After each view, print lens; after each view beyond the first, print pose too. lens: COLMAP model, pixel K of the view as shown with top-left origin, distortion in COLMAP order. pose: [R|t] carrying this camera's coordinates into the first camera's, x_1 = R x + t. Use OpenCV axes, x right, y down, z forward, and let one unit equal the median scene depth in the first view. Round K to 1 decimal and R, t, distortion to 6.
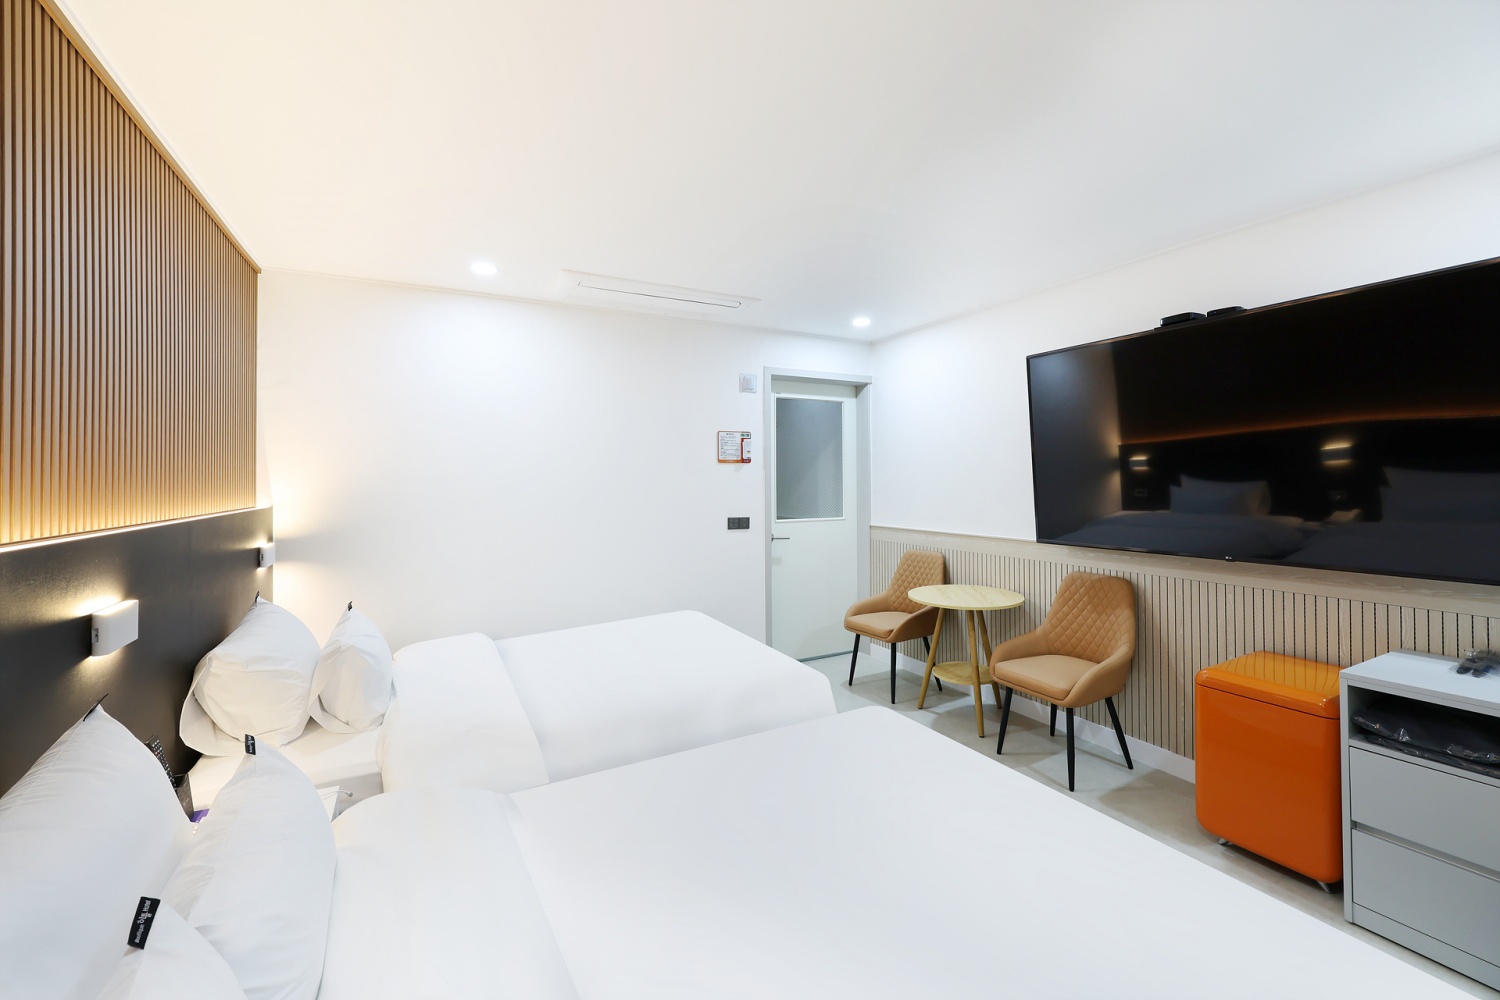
lens RADIAL K [[594.8, 0, 733.5], [0, 594.8, 492.0], [0, 0, 1]] dist [-0.000271, -0.000084]
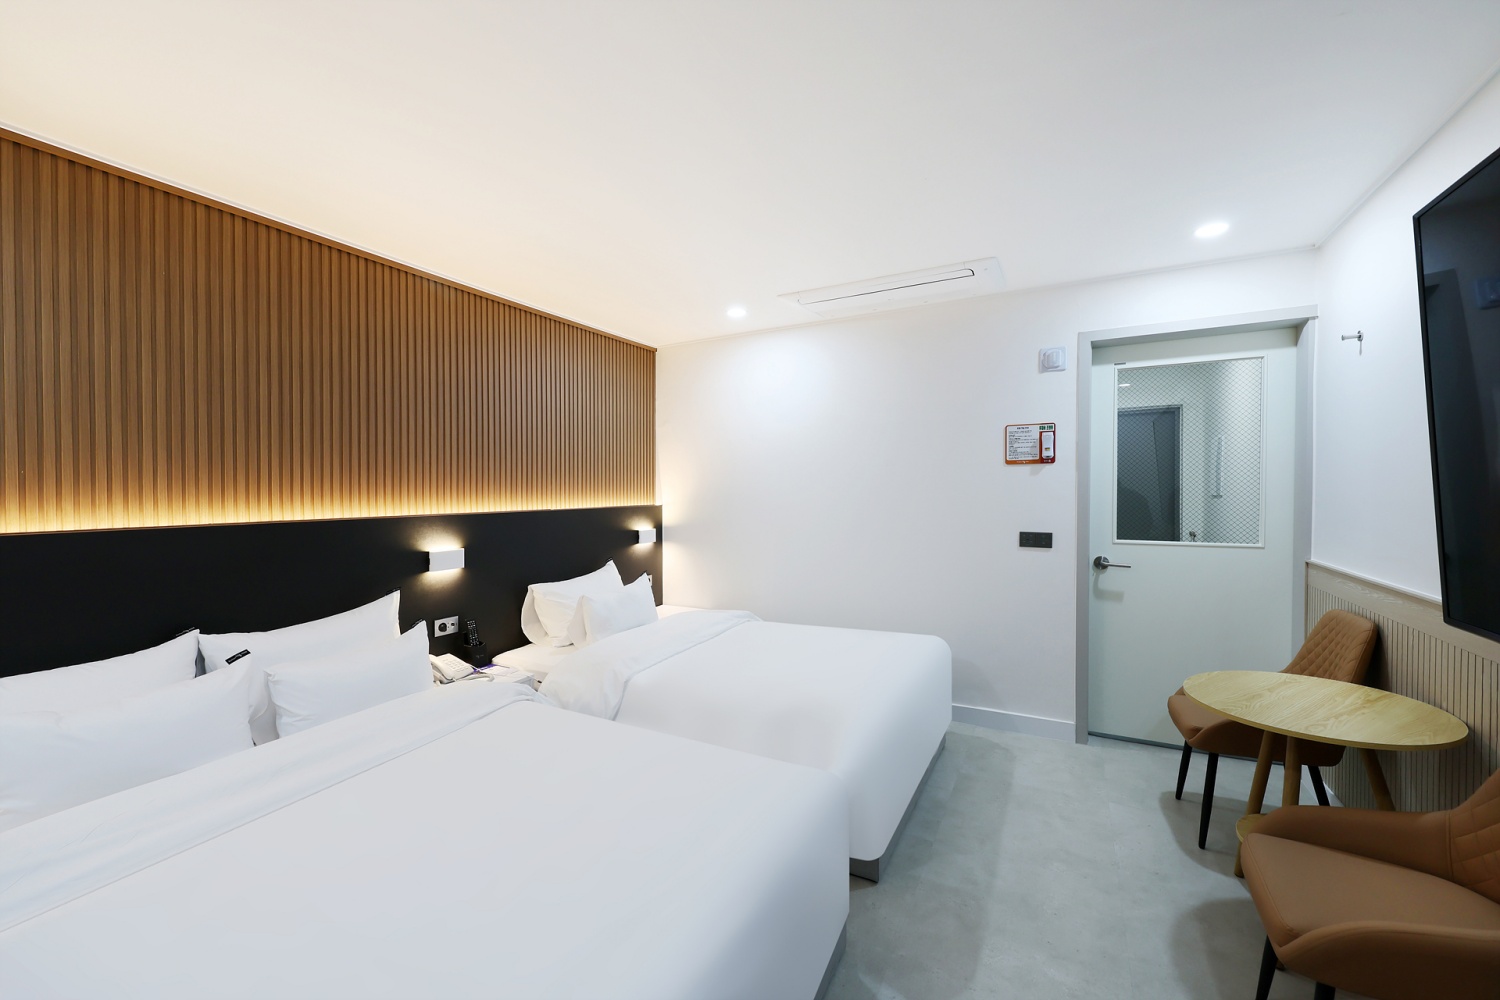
lens RADIAL K [[606.6, 0, 750.0], [0, 606.6, 500.0], [0, 0, 1]] dist [-0.001706, -0.000288]
pose [[0.563770, 0.021687, -0.825647, 0.460252], [-0.007551, 0.999749, 0.021104, -0.014617], [0.825897, -0.005664, 0.563792, 0.233072]]
